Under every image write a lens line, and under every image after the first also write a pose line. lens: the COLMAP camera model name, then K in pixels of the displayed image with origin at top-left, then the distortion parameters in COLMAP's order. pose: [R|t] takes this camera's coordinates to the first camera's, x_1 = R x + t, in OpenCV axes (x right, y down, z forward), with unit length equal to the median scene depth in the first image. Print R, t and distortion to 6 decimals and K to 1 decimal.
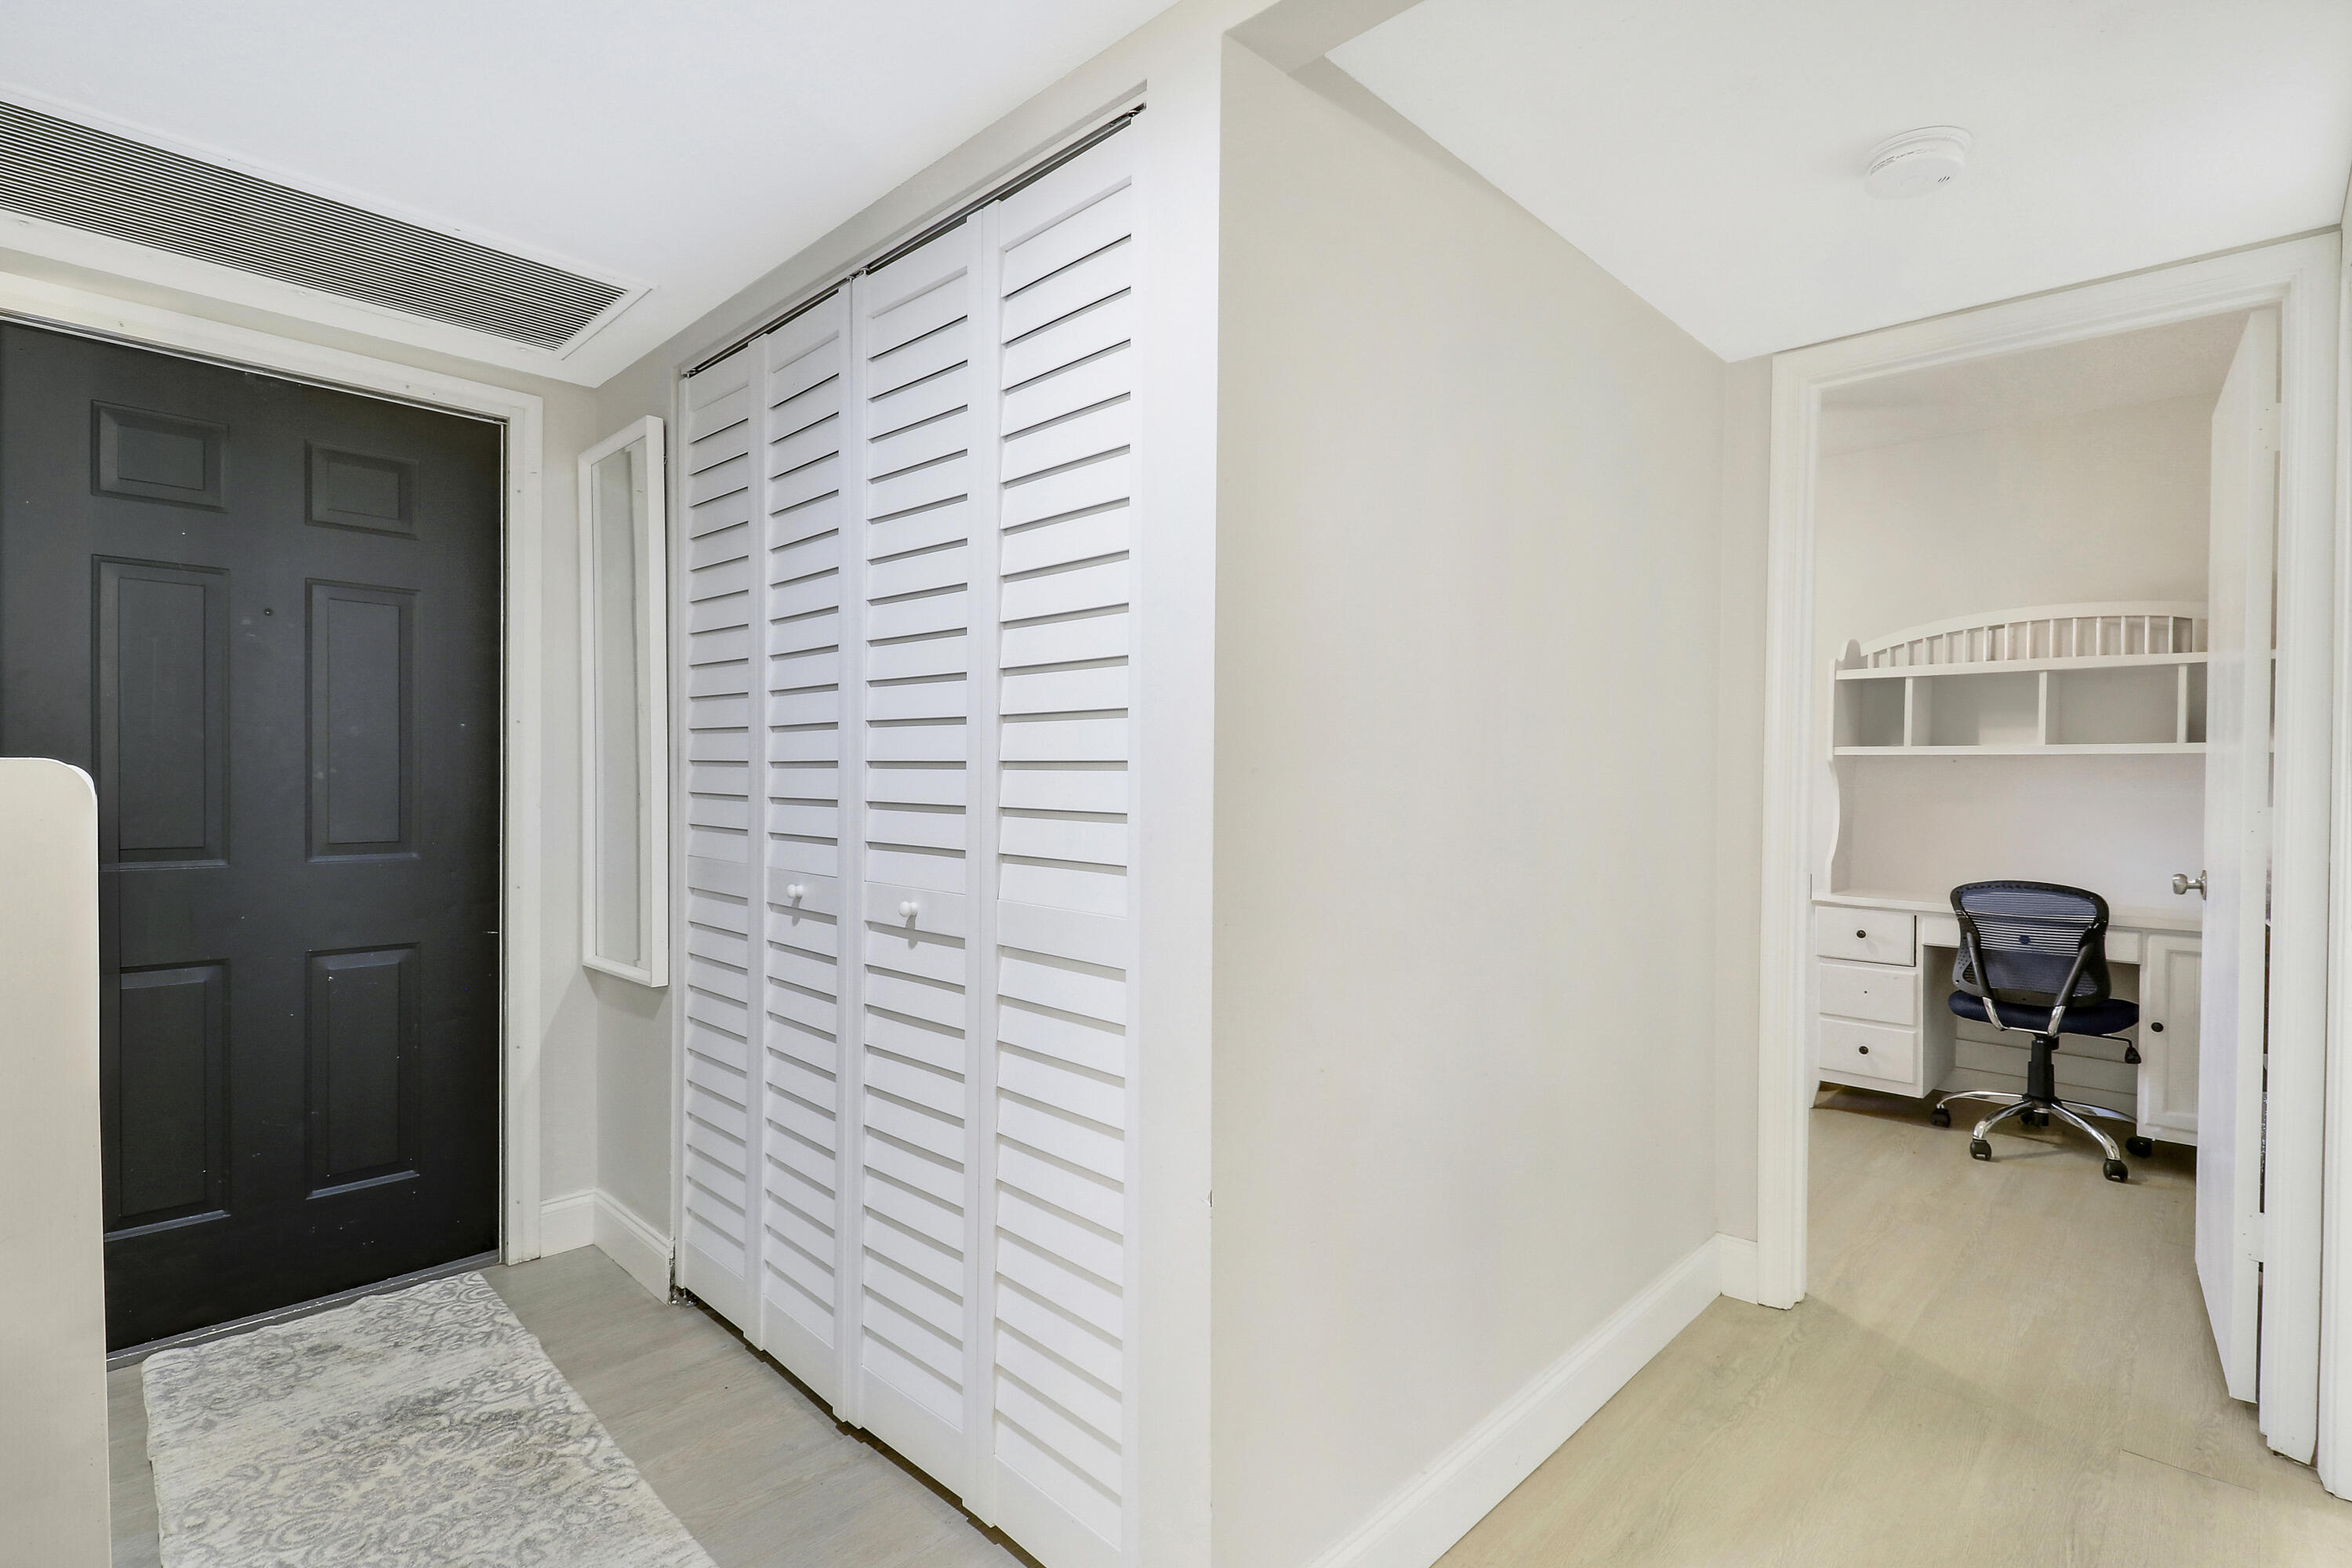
lens RADIAL K [[1114.7, 0, 1180.4], [0, 1114.7, 780.2], [0, 0, 1]] dist [-0.005420, 0.000051]
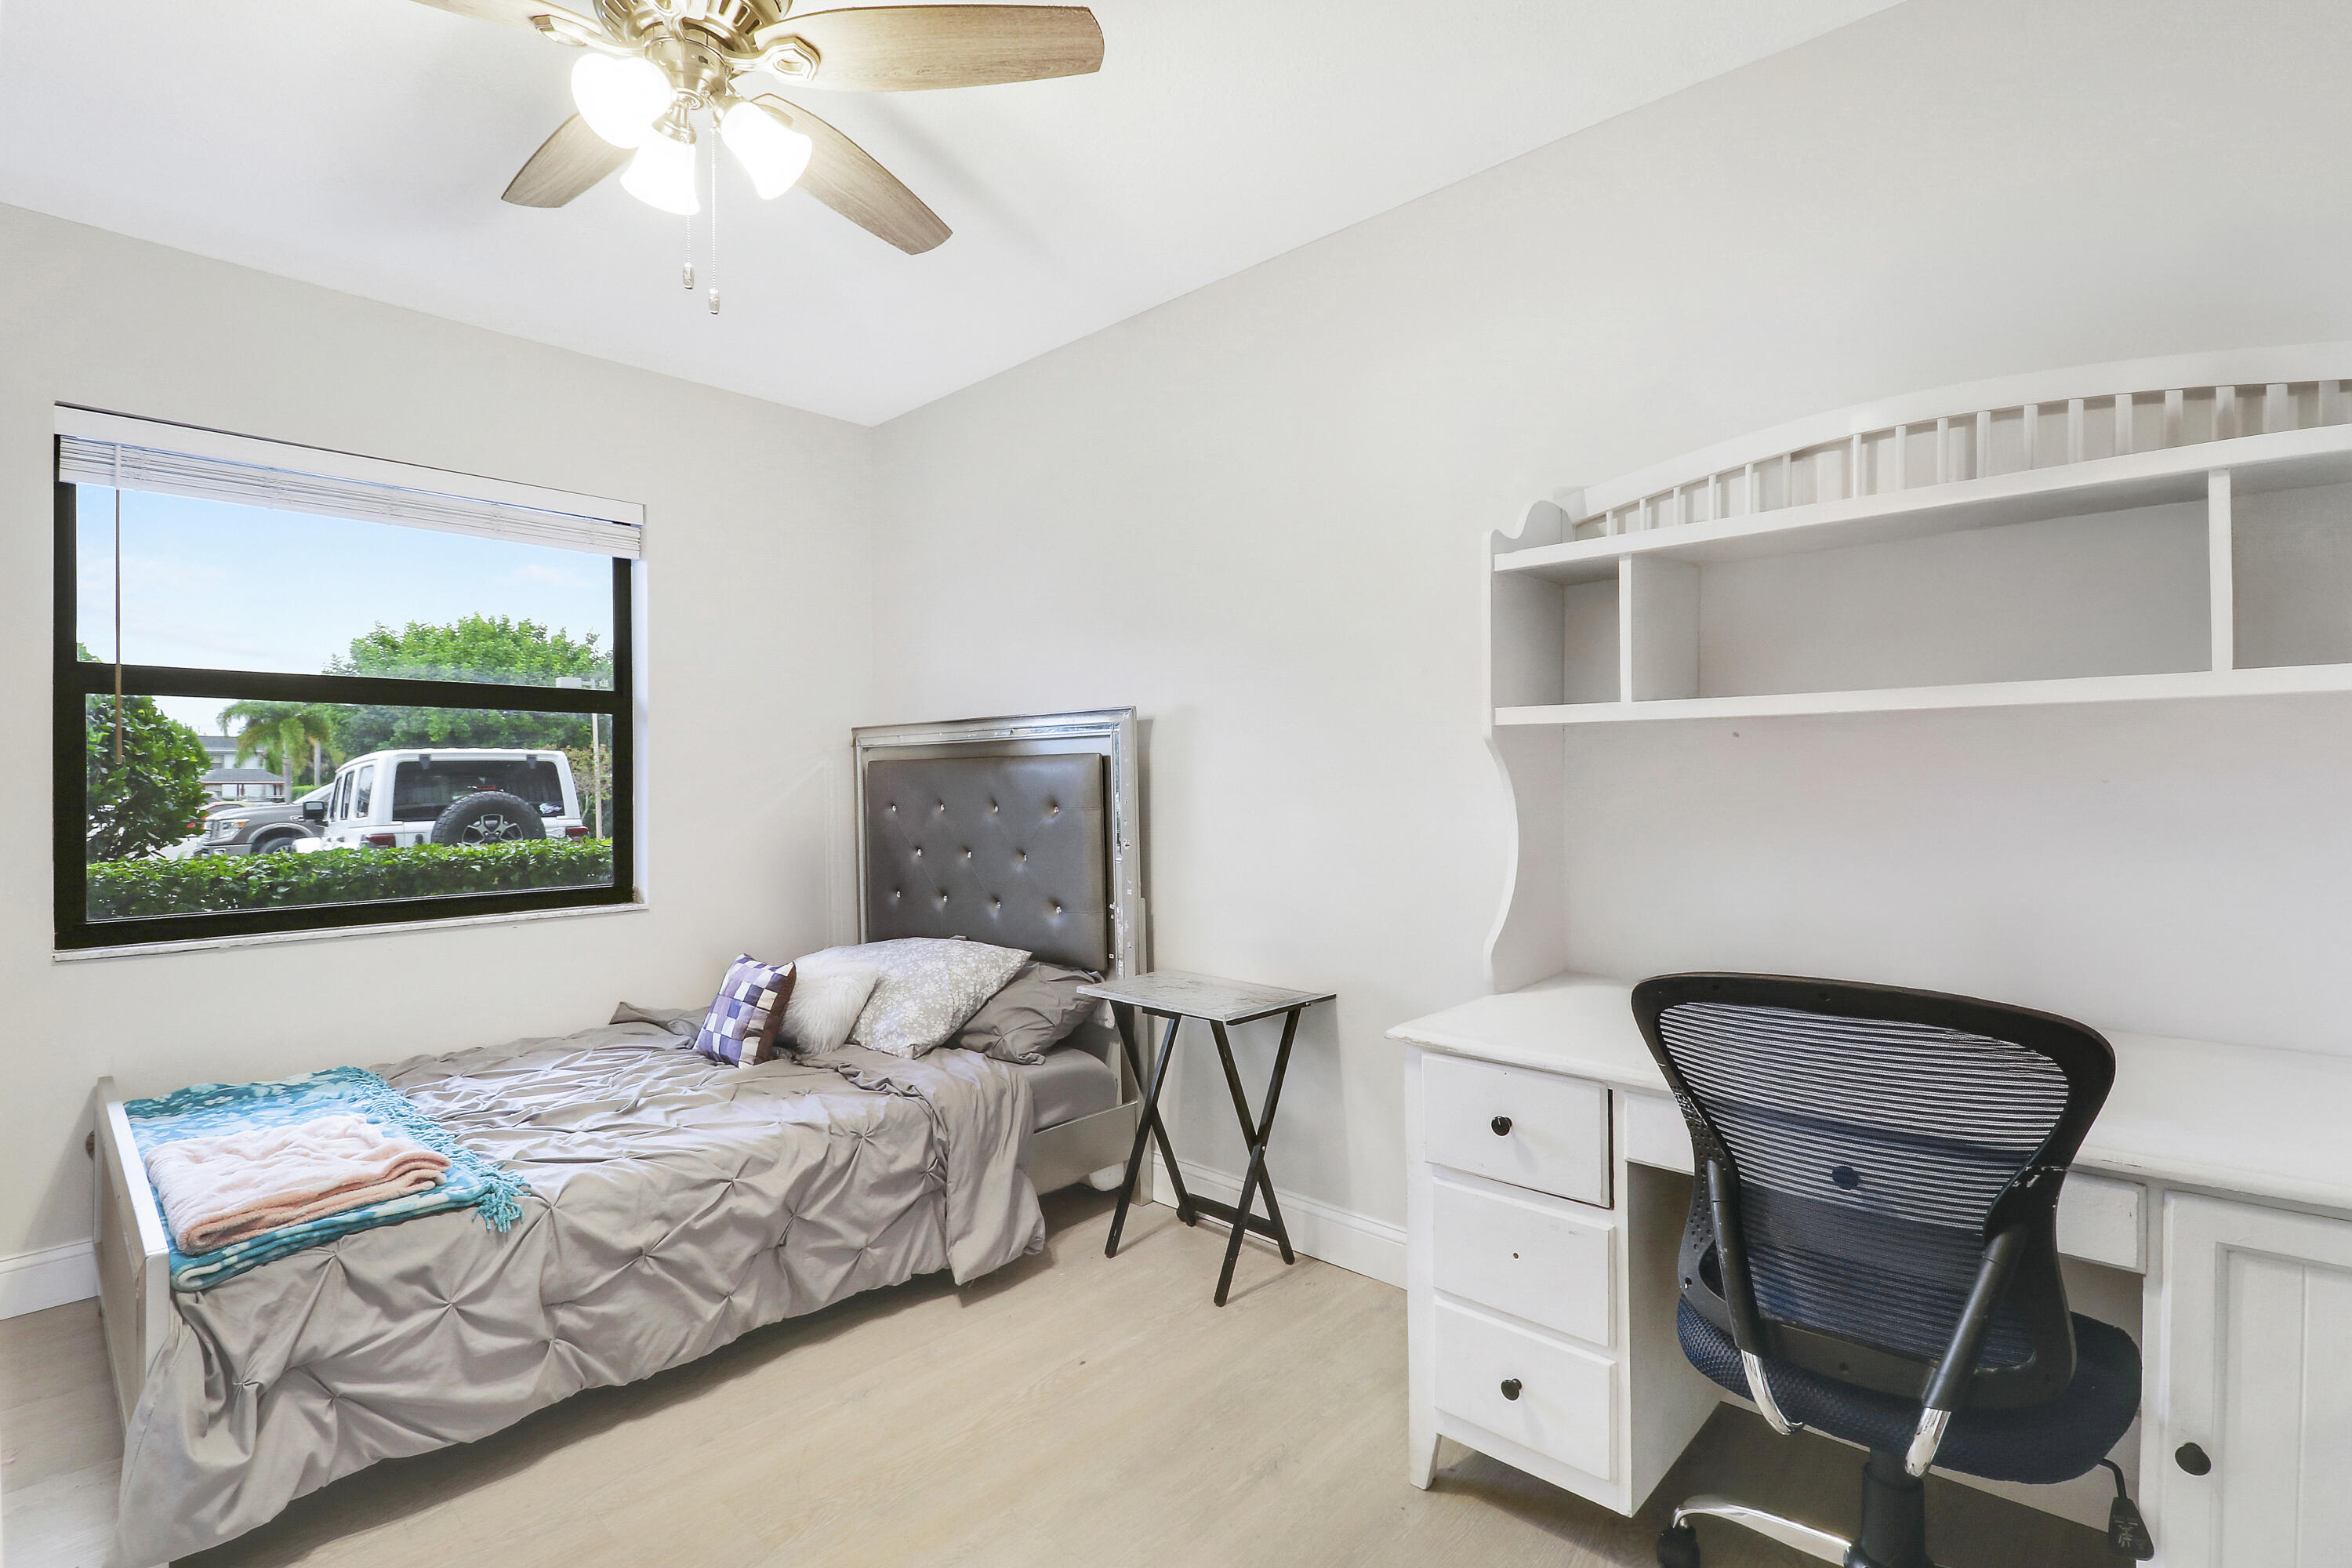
lens RADIAL K [[1114.7, 0, 1169.9], [0, 1114.7, 782.6], [0, 0, 1]] dist [-0.005420, 0.000051]
pose [[0.997422, -0.017288, 0.069649, 0.479617], [0.016773, 0.999828, 0.007977, -0.002977], [-0.069775, -0.006788, 0.997540, 0.604937]]
